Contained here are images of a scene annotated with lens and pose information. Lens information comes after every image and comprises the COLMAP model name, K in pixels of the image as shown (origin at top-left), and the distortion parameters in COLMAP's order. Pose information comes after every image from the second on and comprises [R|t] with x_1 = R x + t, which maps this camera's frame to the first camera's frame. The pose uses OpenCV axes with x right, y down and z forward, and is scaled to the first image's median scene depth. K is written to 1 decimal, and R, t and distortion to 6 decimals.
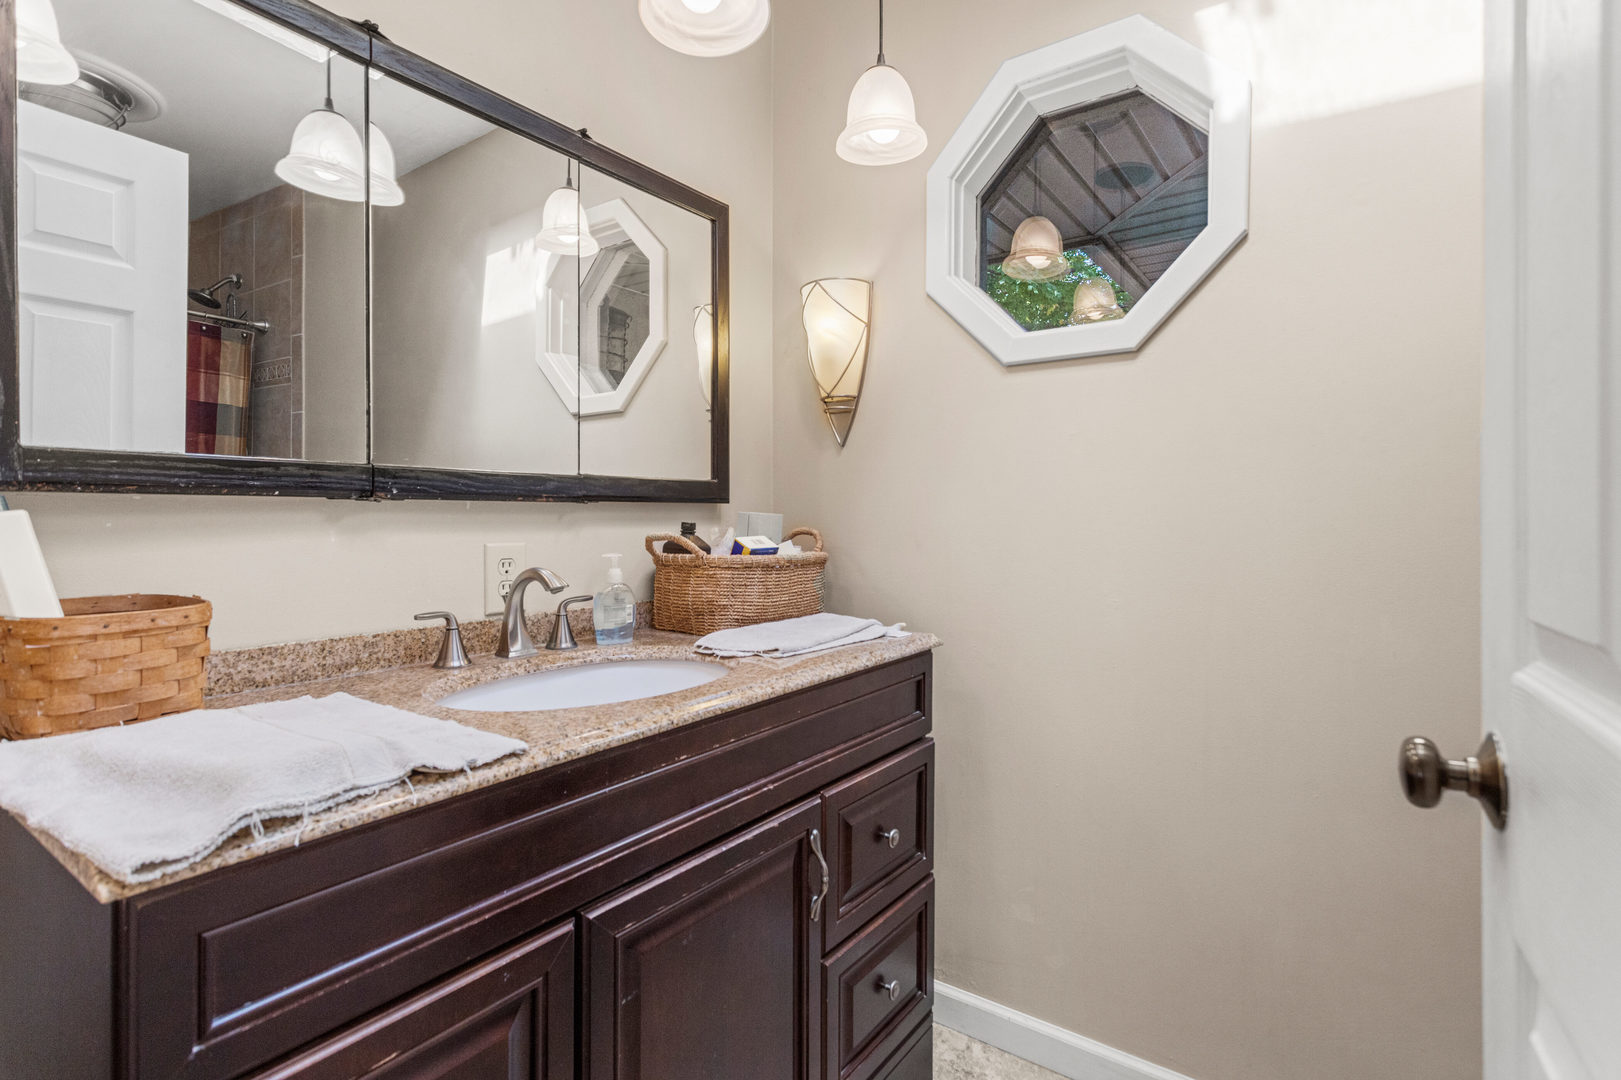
lens RADIAL K [[786.6, 0, 808.2], [0, 786.6, 527.4], [0, 0, 1]] dist [0.001561, 0.000116]
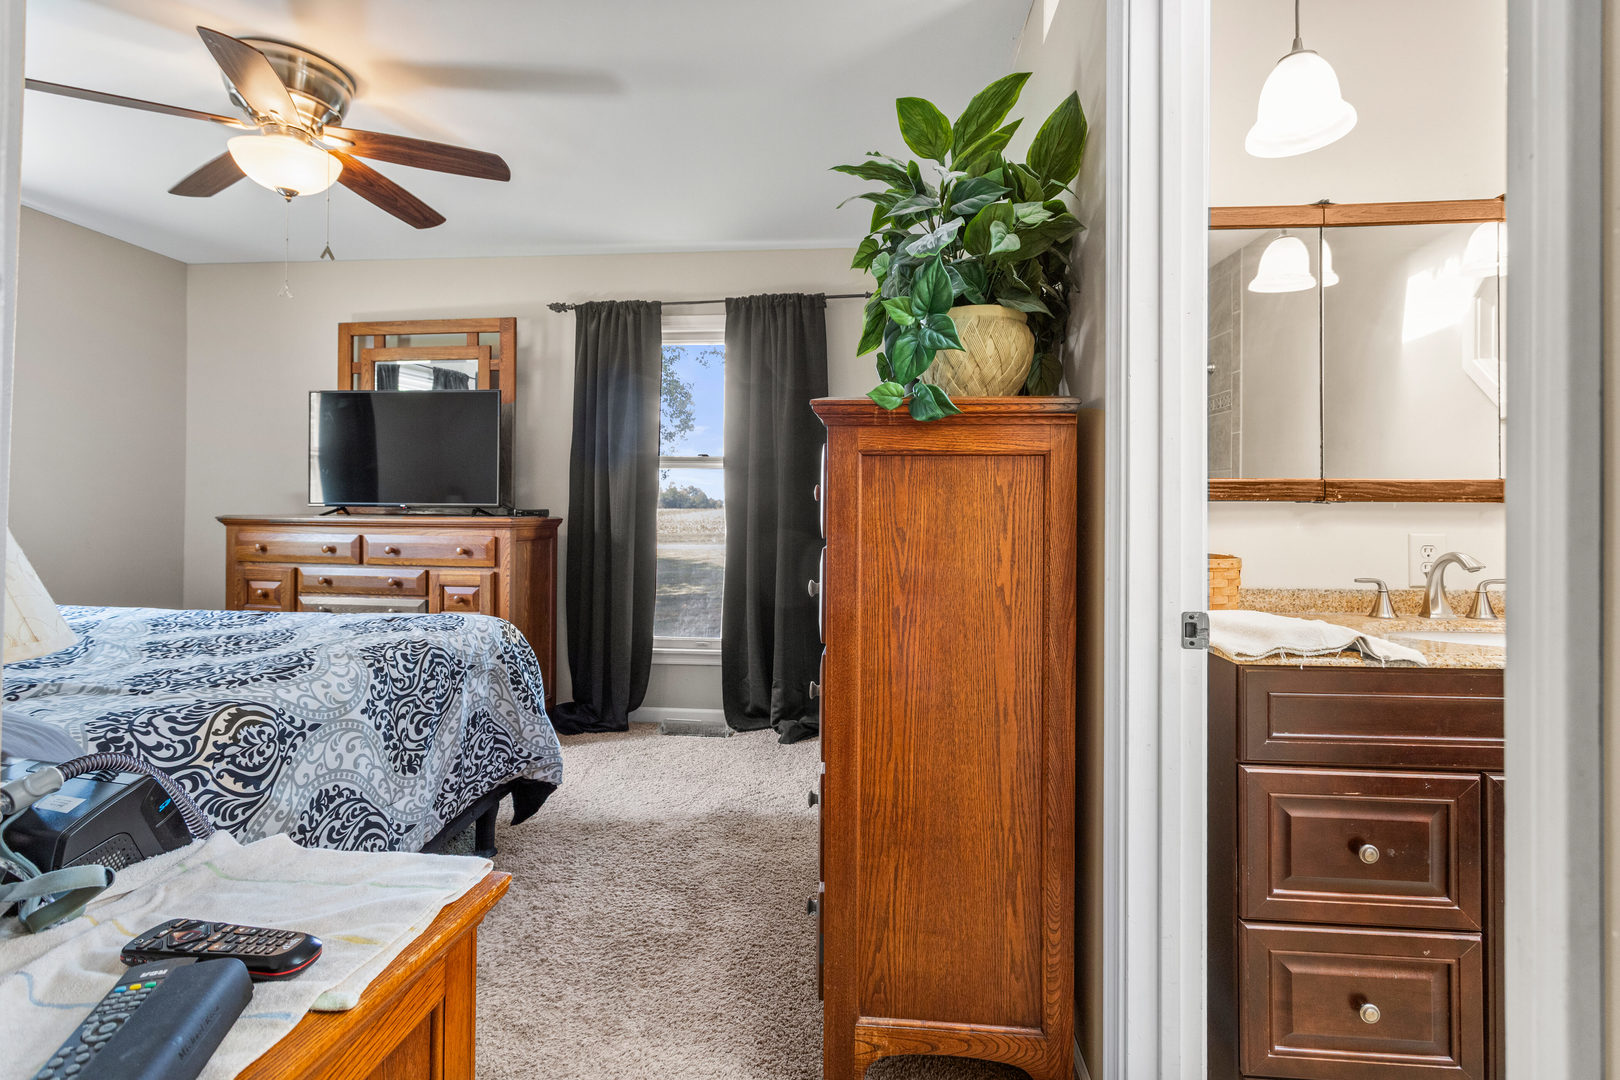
lens RADIAL K [[786.1, 0, 796.9], [0, 786.1, 501.4], [0, 0, 1]] dist [0.001561, 0.000116]
pose [[0.500708, -0.012392, -0.865527, 0.244636], [-0.014258, 0.999644, -0.022561, 0.011159], [0.865499, 0.023637, 0.500353, -0.616656]]
